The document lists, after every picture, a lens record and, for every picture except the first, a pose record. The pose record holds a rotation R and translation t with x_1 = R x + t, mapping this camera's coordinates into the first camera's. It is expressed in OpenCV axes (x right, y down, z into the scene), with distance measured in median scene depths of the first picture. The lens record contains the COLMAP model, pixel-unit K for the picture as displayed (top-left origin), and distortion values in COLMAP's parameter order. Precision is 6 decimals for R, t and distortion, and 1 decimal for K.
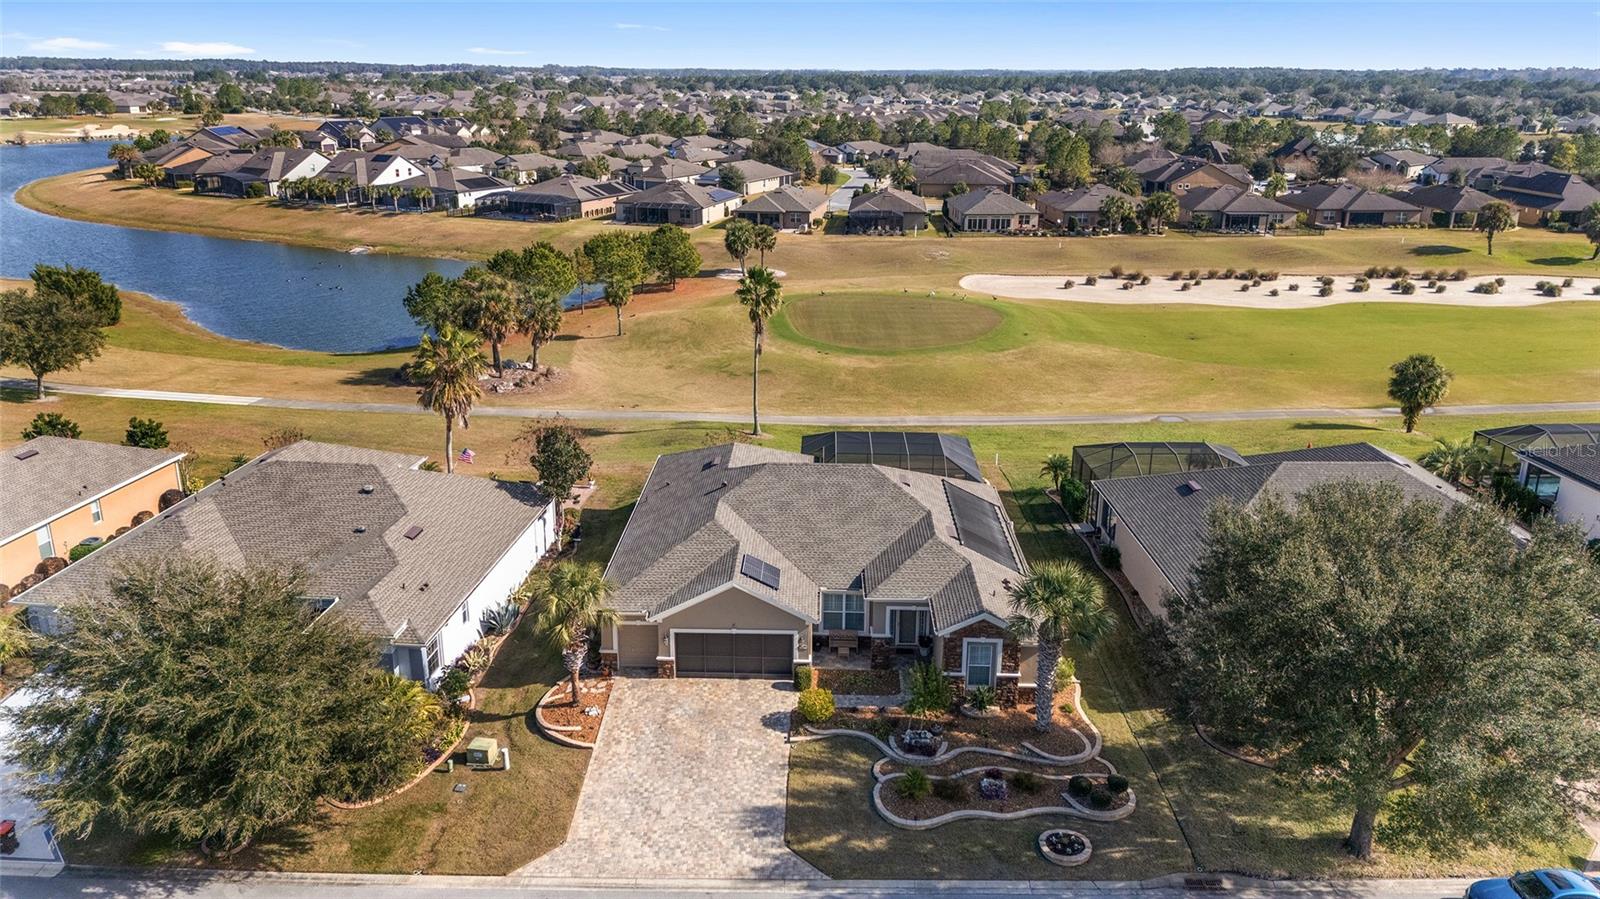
lens RADIAL K [[1165.2, 0, 800.0], [0, 1165.2, 449.5], [0, 0, 1]] dist [0.093189, -0.108014]
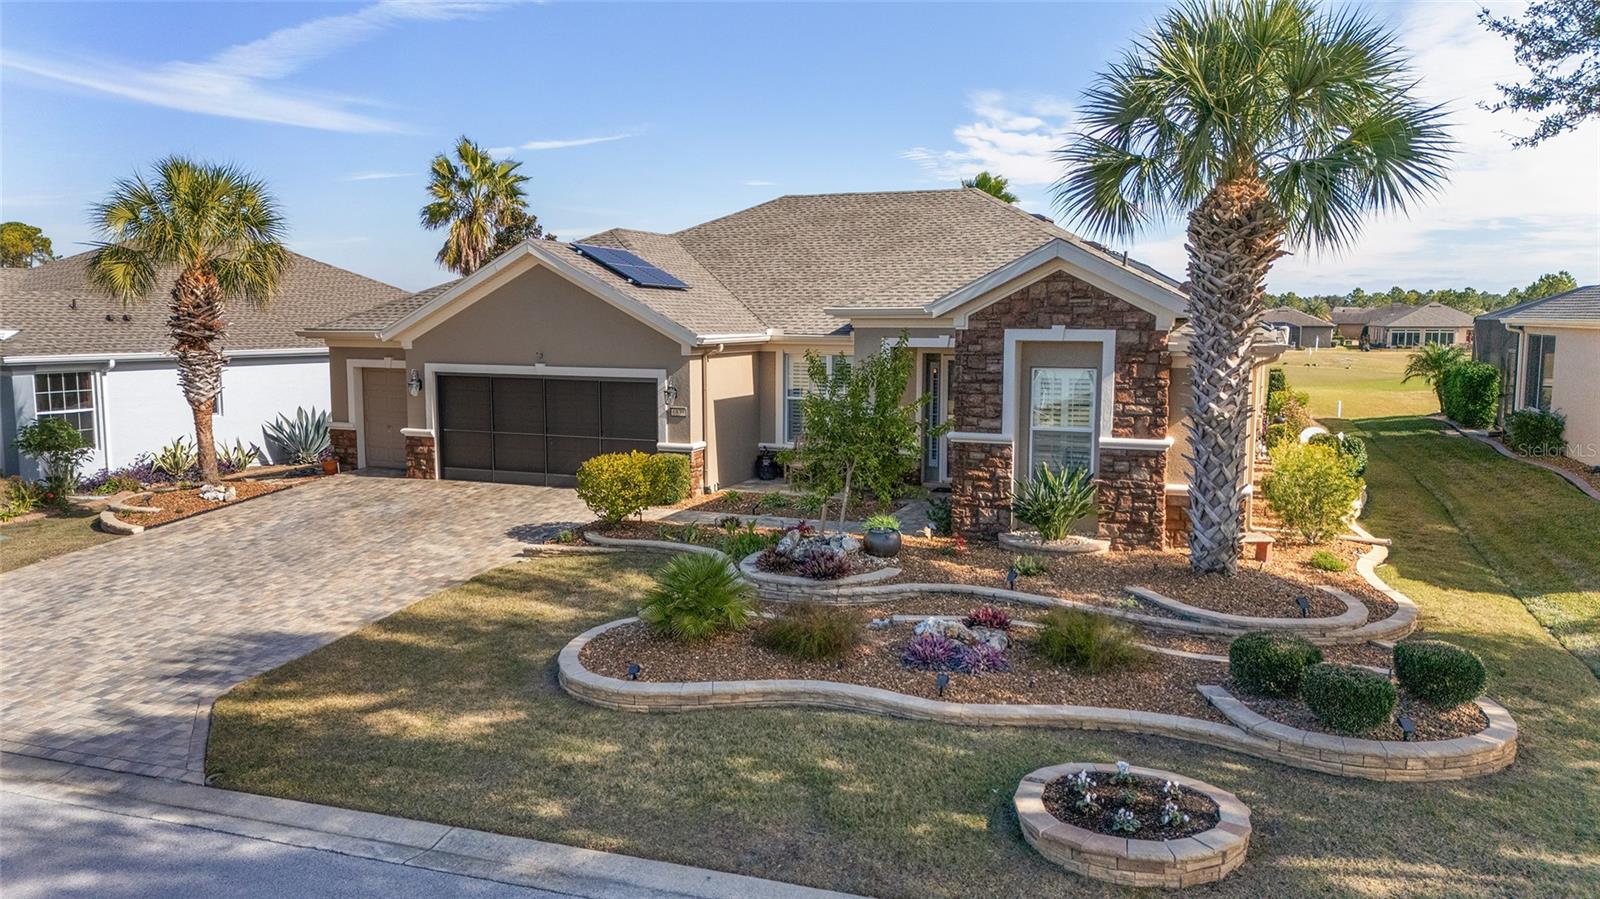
lens RADIAL K [[1165.2, 0, 800.0], [0, 1165.2, 449.5], [0, 0, 1]] dist [0.093189, -0.108014]
pose [[0.937625, 0.035960, -0.345783, 0.149081], [-0.103939, 0.978138, -0.180117, 0.194497], [0.331747, 0.204822, 0.920865, 0.466004]]
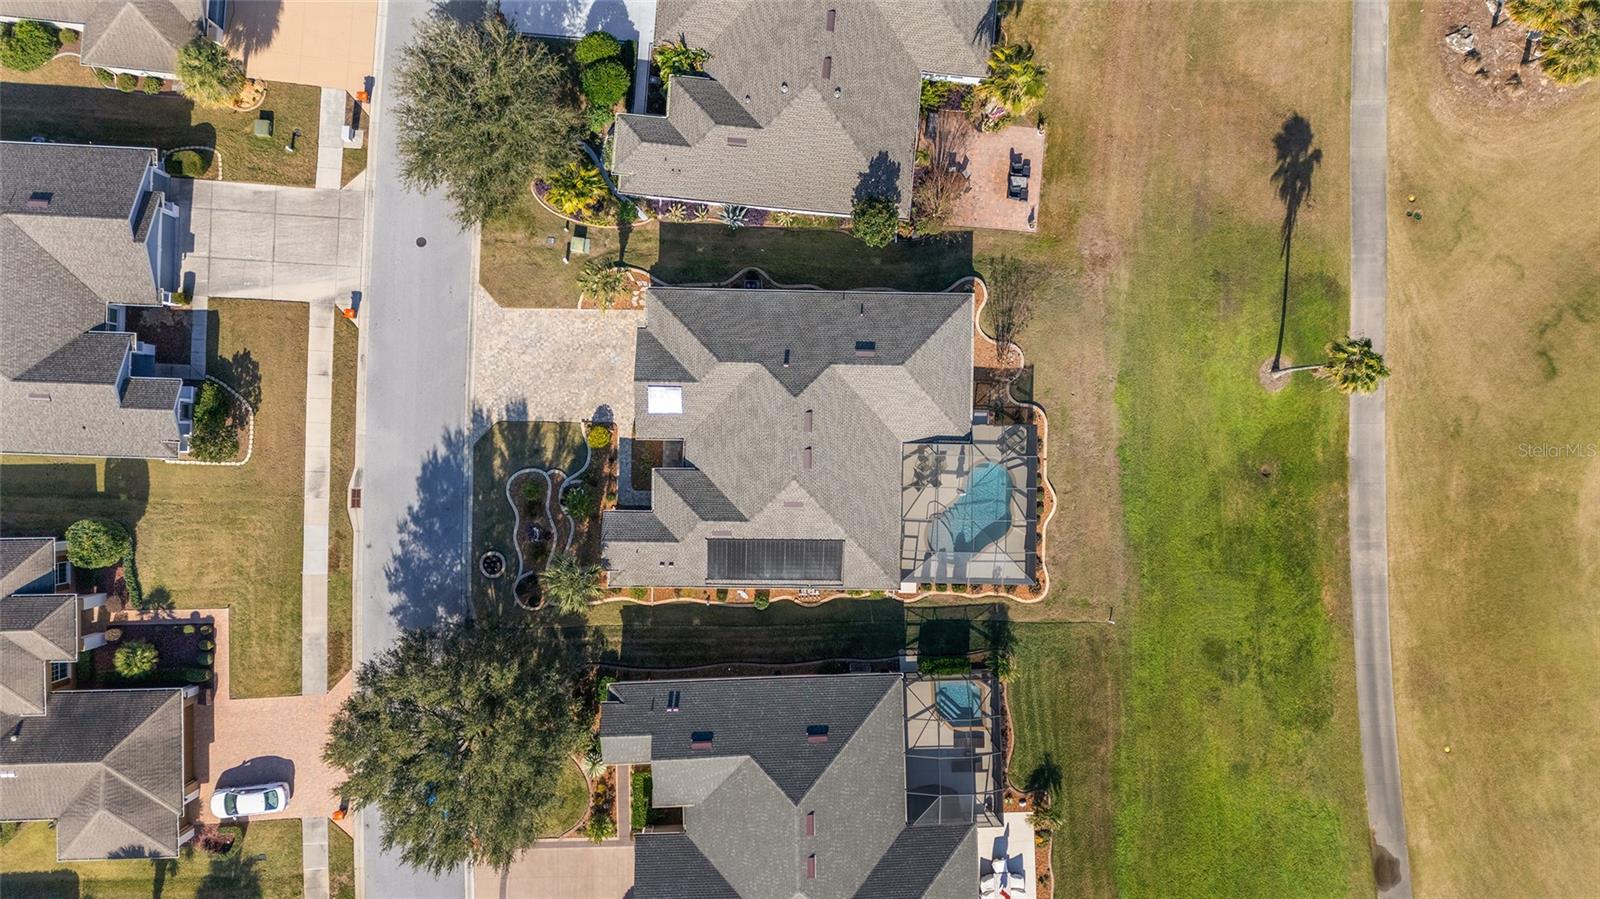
lens RADIAL K [[1165.2, 0, 800.0], [0, 1165.2, 449.5], [0, 0, 1]] dist [0.093189, -0.108014]
pose [[0.011459, 0.999842, 0.013573, 0.007568], [-0.320288, -0.009189, 0.947276, -1.032128], [0.947251, -0.015203, 0.320132, 0.529388]]
